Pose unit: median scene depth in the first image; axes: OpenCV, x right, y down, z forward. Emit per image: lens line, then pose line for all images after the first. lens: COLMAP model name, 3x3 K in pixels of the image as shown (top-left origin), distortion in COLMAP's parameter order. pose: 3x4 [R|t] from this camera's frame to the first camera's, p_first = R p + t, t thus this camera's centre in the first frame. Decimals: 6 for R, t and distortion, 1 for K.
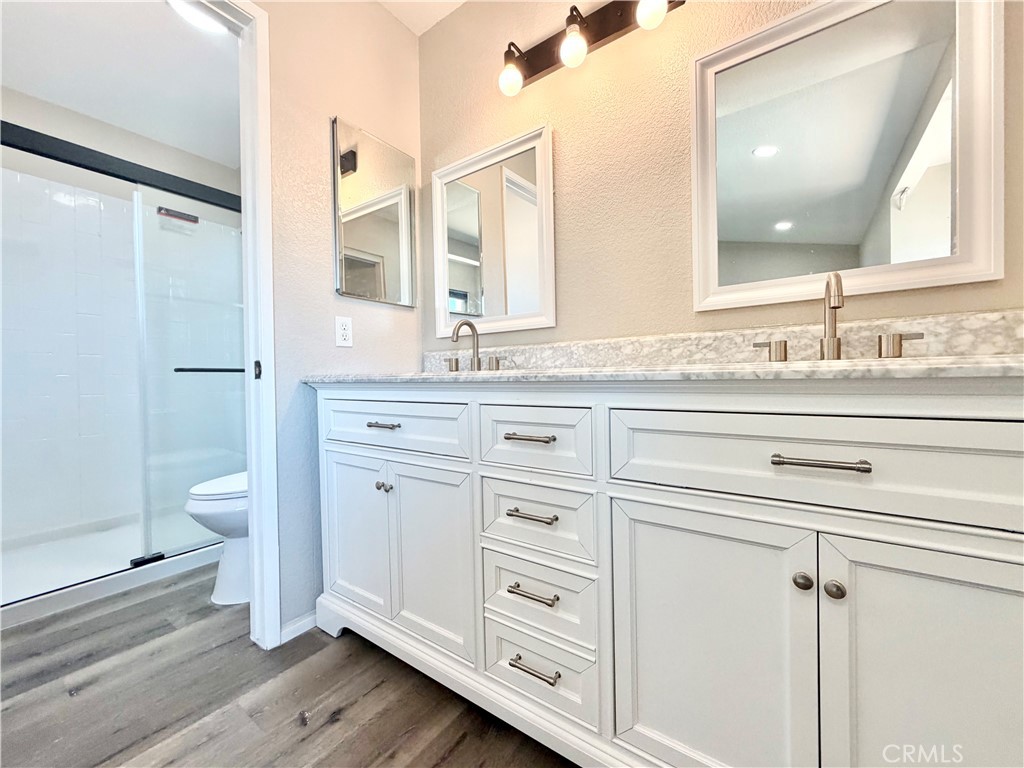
lens RADIAL K [[410.8, 0, 510.6], [0, 410.8, 382.2], [0, 0, 1]] dist [0.000522, 0.000112]
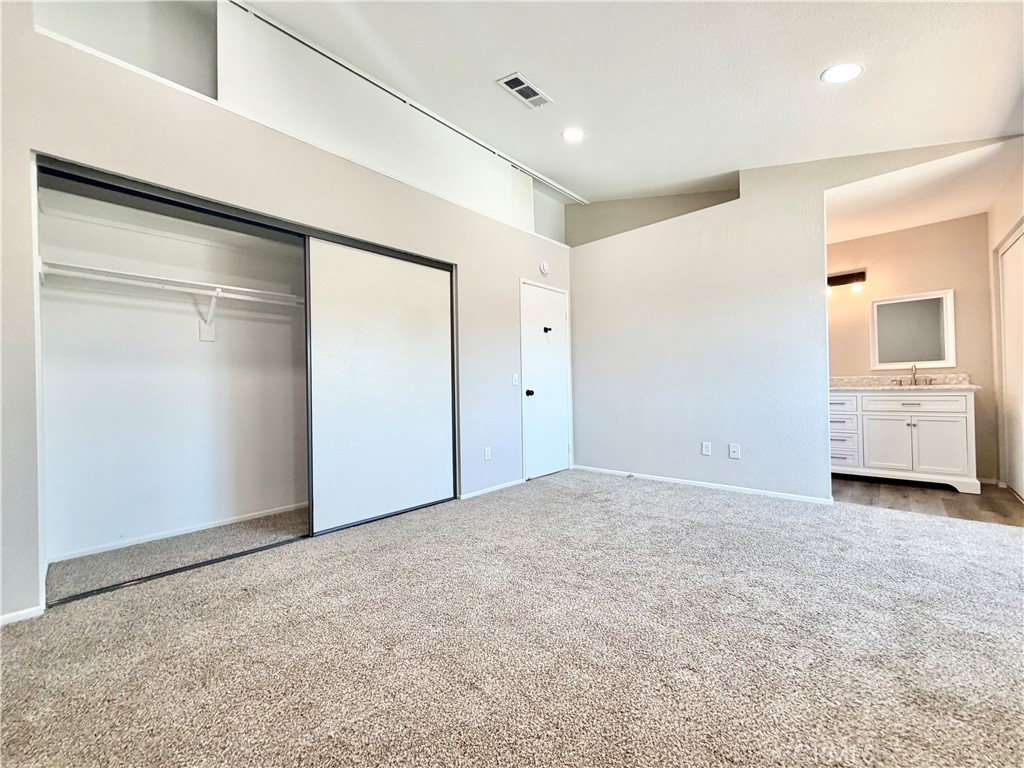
lens RADIAL K [[410.8, 0, 512.2], [0, 410.8, 386.4], [0, 0, 1]] dist [0.000522, 0.000112]
pose [[0.992731, -0.004809, -0.120256, -3.010613], [0.003282, 0.999912, -0.012890, 0.000319], [0.120308, 0.012402, 0.992659, -3.955308]]
